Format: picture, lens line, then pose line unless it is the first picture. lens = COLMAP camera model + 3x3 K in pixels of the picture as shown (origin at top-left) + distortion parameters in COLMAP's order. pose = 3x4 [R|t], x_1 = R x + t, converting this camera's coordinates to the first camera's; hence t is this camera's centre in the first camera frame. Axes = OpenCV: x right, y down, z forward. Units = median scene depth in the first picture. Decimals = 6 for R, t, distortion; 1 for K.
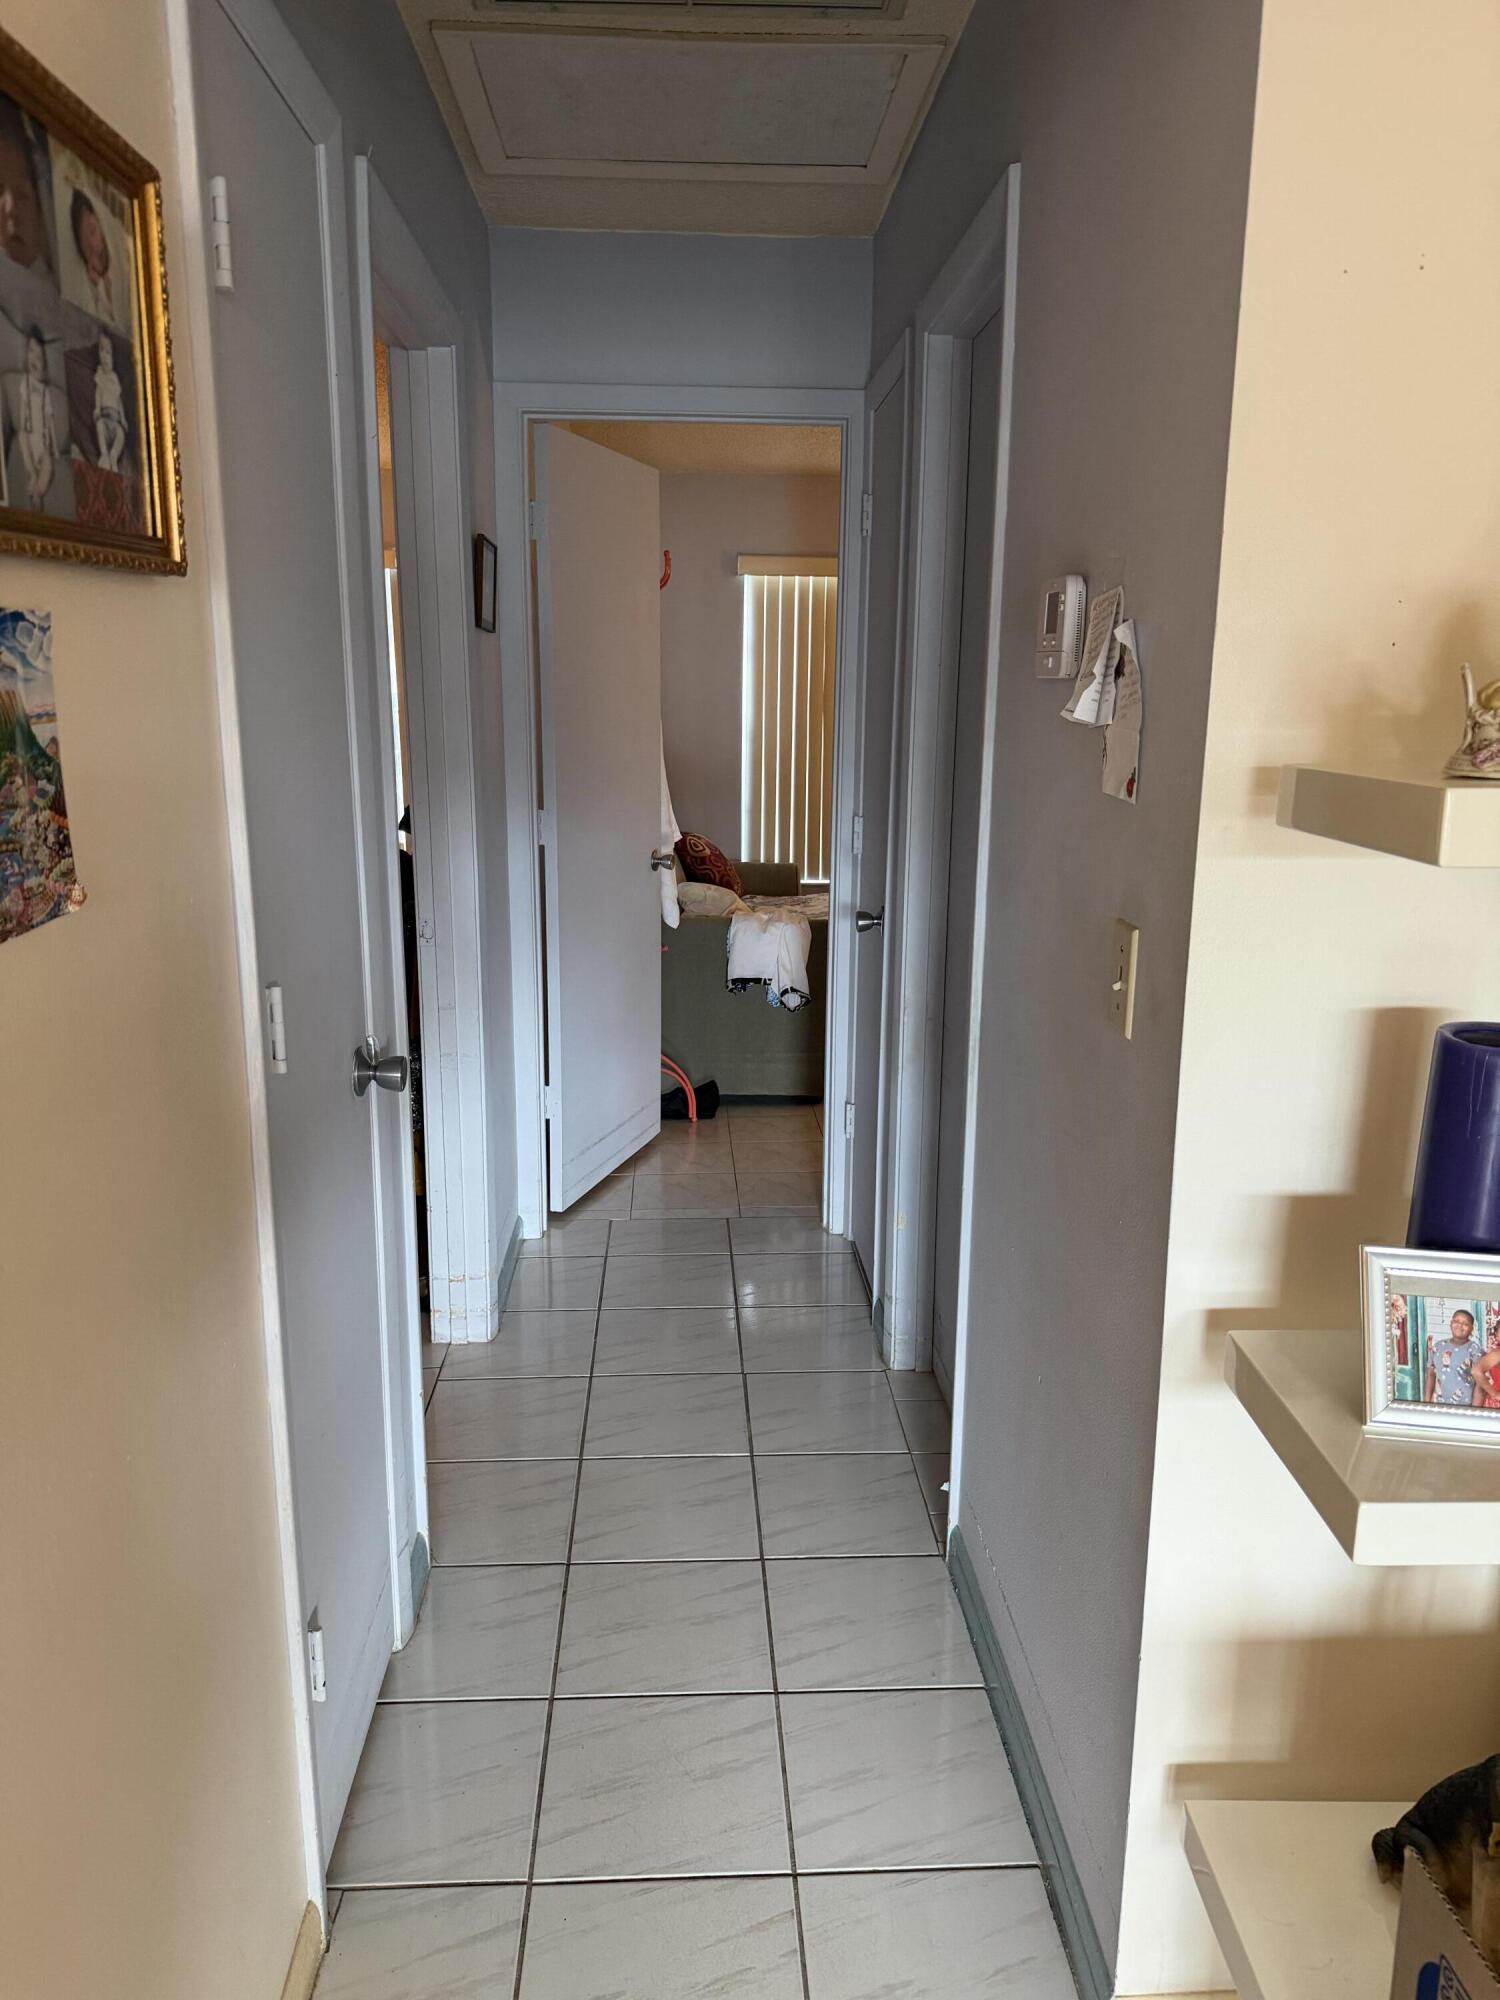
lens RADIAL K [[1424.0, 0, 748.9], [0, 1424.0, 1002.7], [0, 0, 1]] dist [-0.005469, -0.057547]
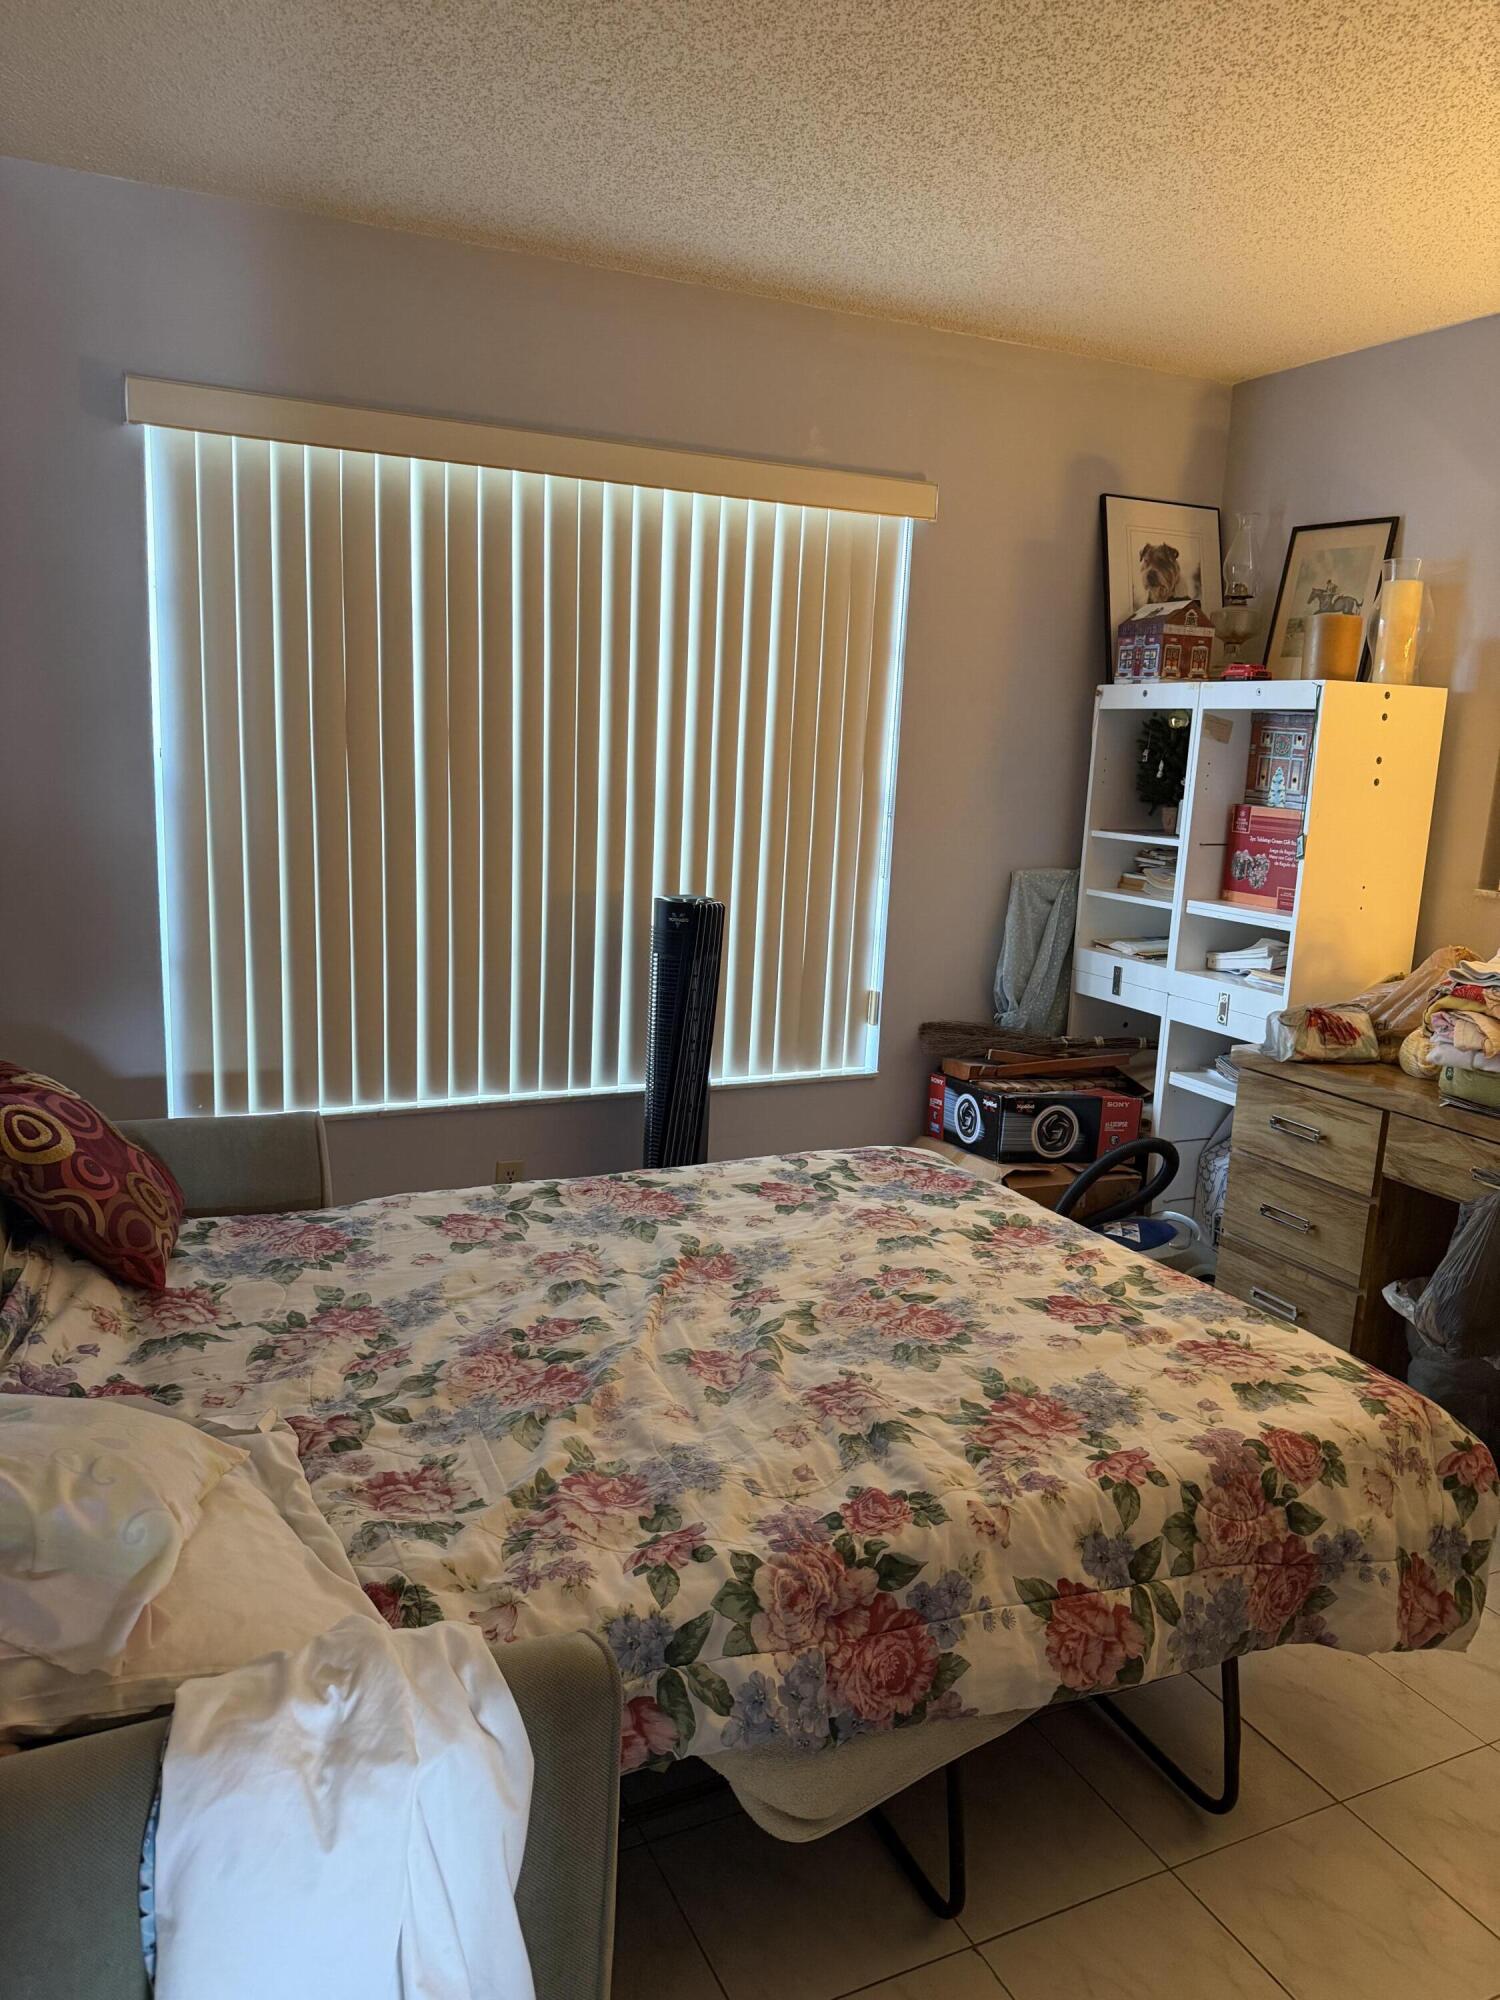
lens RADIAL K [[1424.0, 0, 753.1], [0, 1424.0, 1001.5], [0, 0, 1]] dist [-0.005469, -0.057547]
pose [[0.925037, -0.051007, 0.376437, -0.002102], [0.055860, 0.998437, -0.001980, -0.121747], [-0.375748, 0.022860, 0.926440, 0.566073]]
